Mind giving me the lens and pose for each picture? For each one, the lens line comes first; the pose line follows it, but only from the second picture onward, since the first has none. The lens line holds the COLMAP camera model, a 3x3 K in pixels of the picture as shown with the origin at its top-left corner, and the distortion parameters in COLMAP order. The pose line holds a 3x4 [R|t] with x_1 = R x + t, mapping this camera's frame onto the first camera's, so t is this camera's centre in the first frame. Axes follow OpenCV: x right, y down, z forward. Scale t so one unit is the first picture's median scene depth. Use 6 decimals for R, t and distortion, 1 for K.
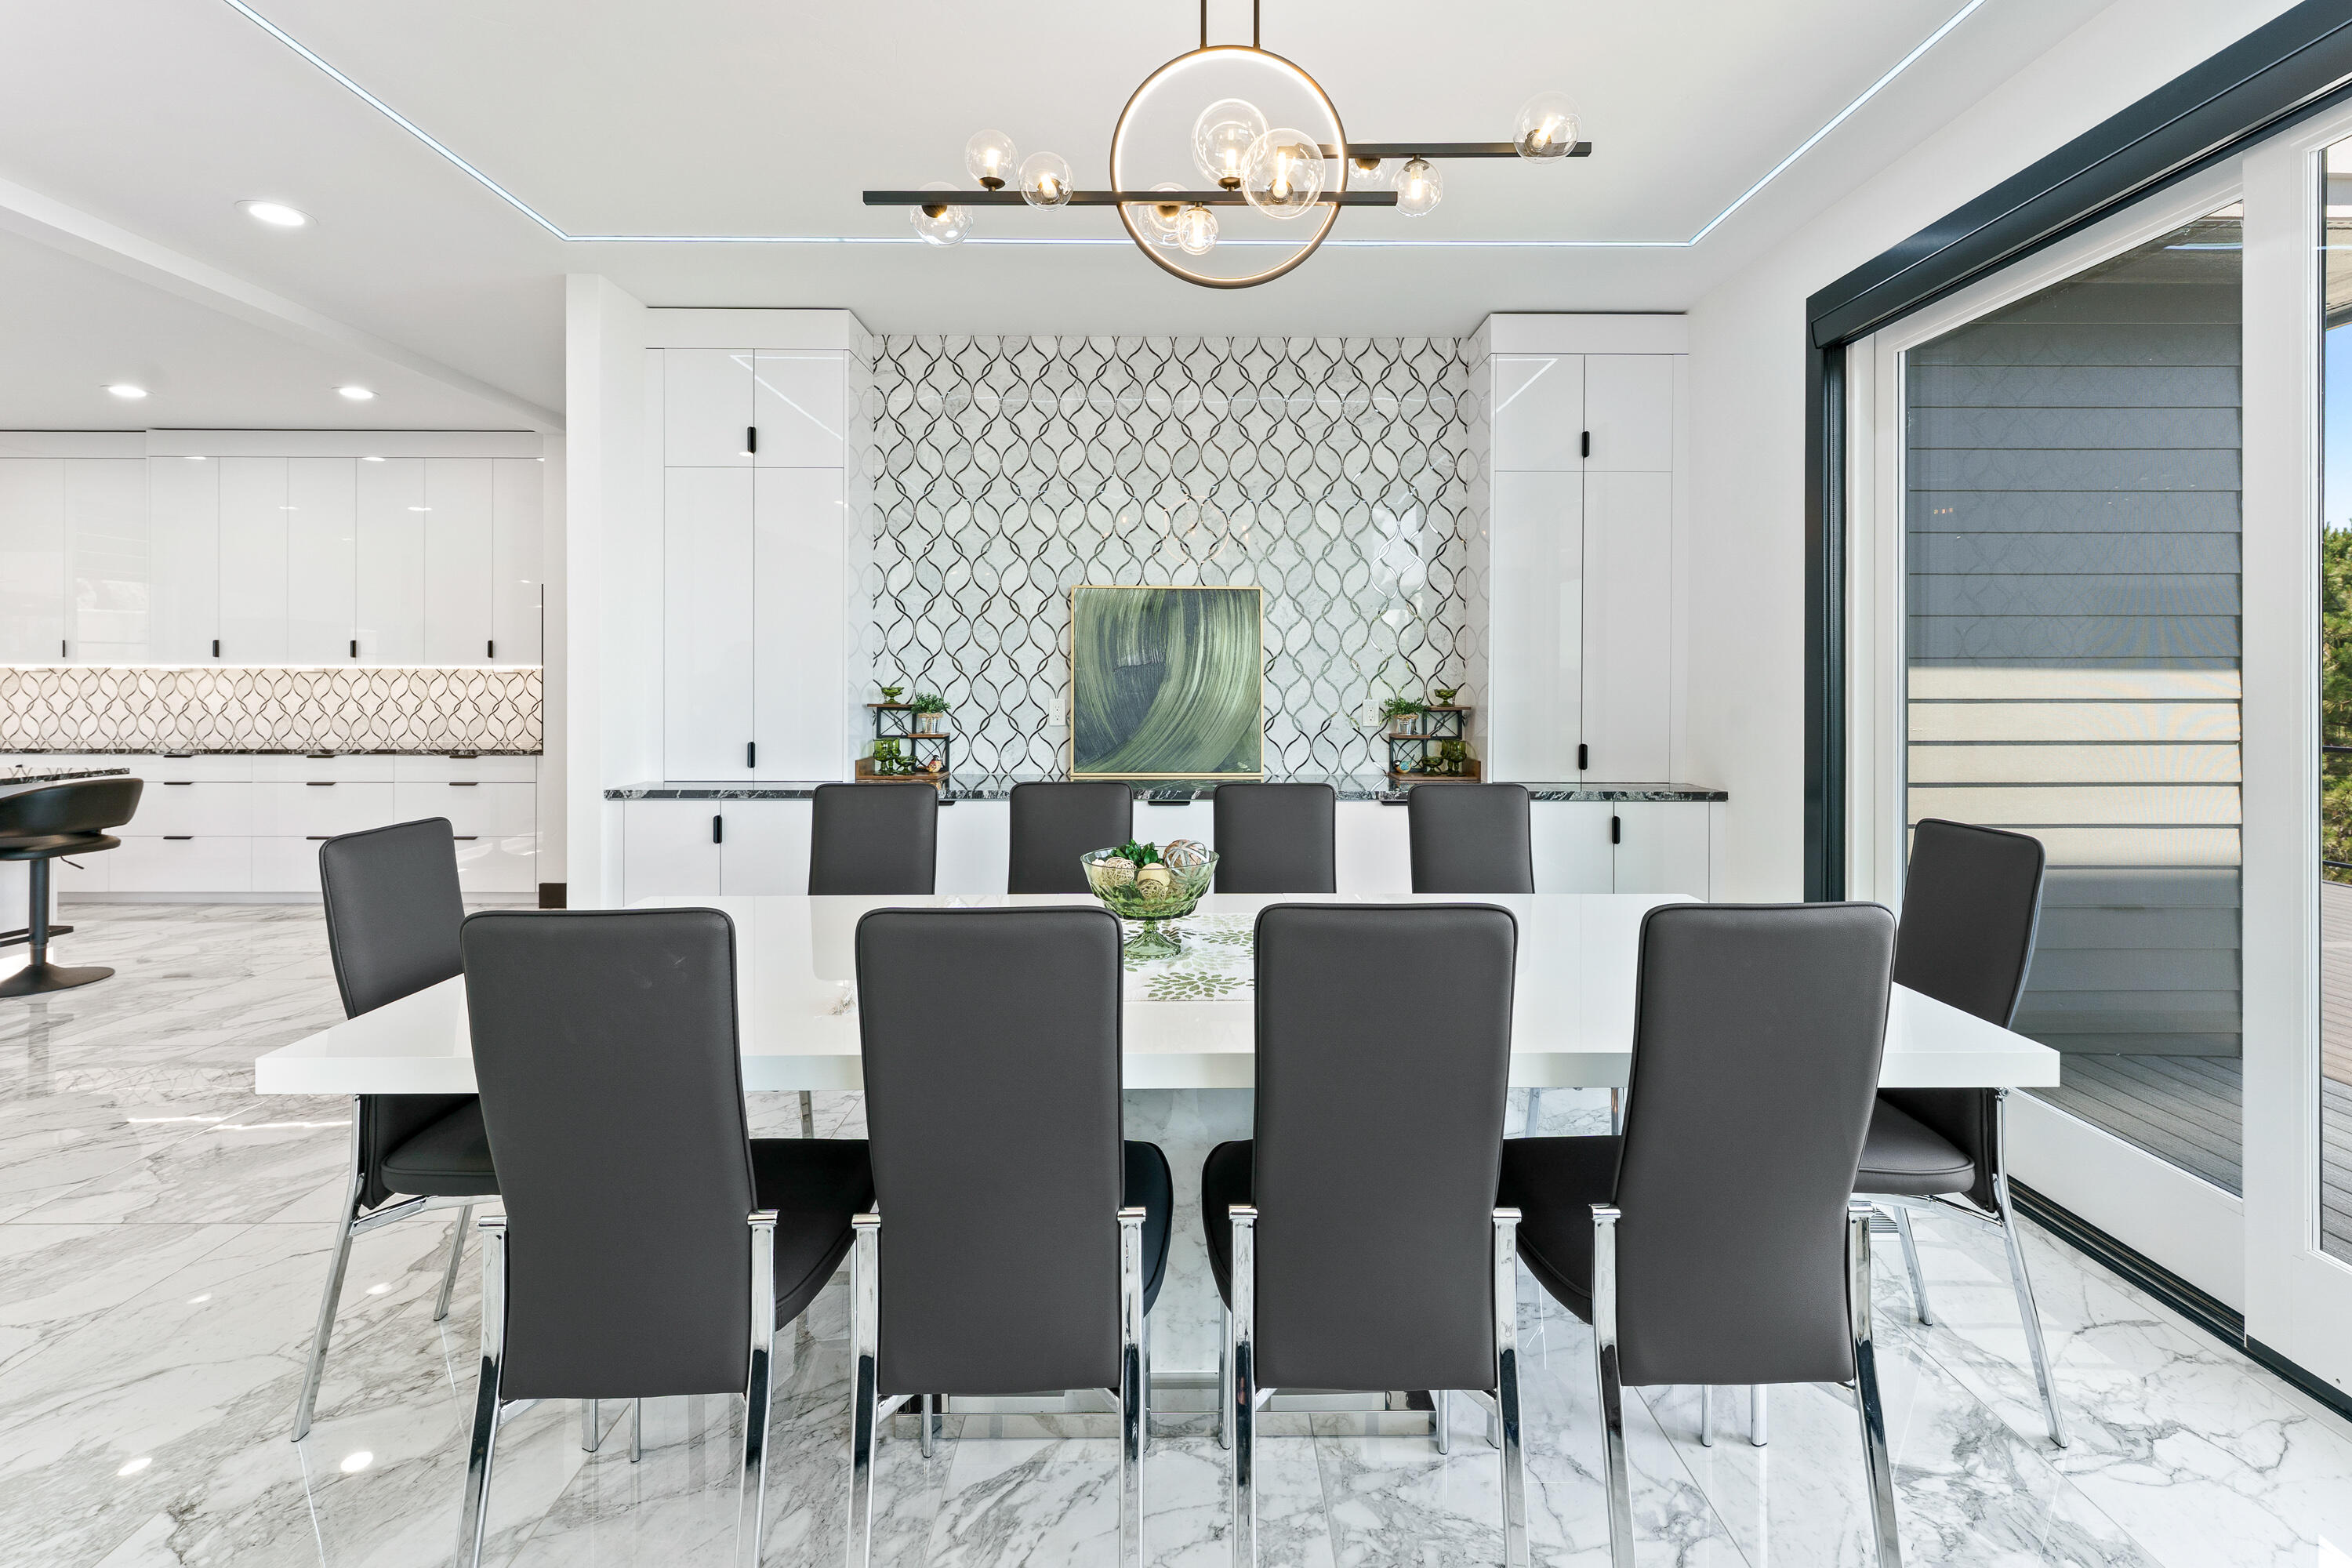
lens RADIAL K [[1034.6, 0, 1186.6], [0, 1034.6, 682.7], [0, 0, 1]] dist [0.003306, -0.000661]
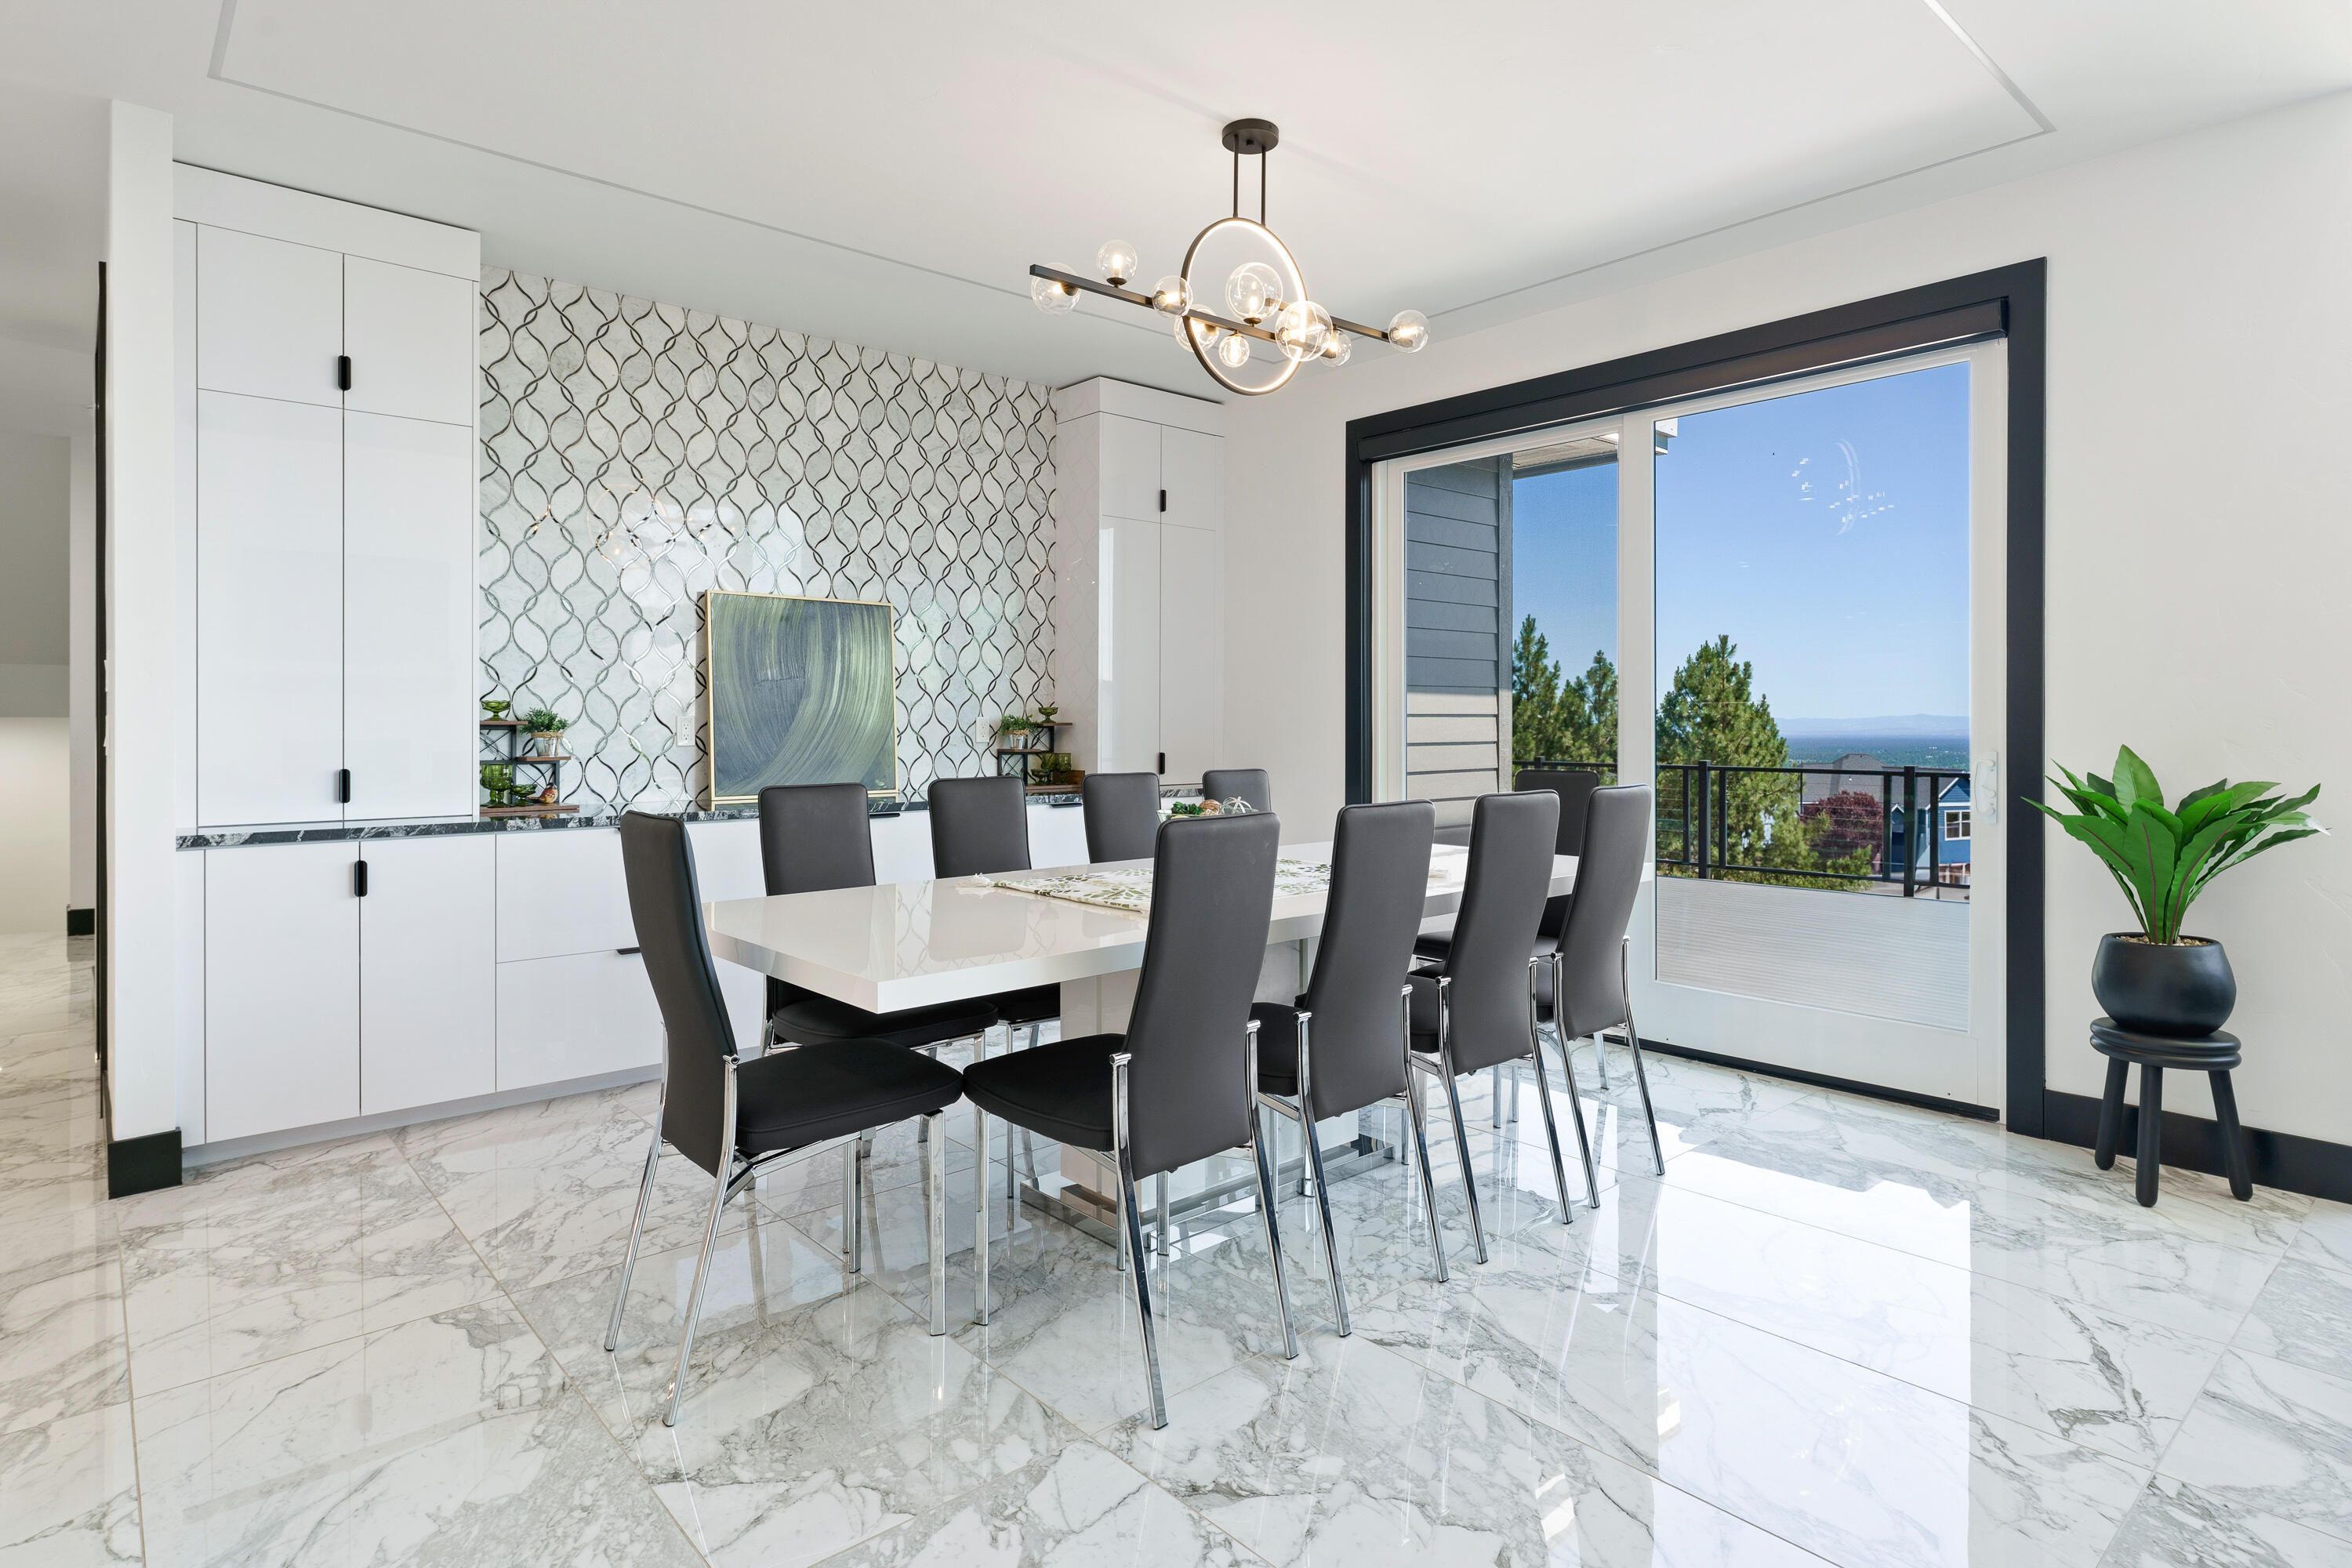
lens RADIAL K [[1262.5, 0, 1159.2], [0, 1262.5, 731.9], [0, 0, 1]] dist [0.002059, 0.002899]
pose [[0.757689, -0.007327, 0.652575, -0.527259], [0.005025, 0.999973, 0.005392, 0.025678], [-0.652597, -0.000807, 0.757705, -0.090131]]
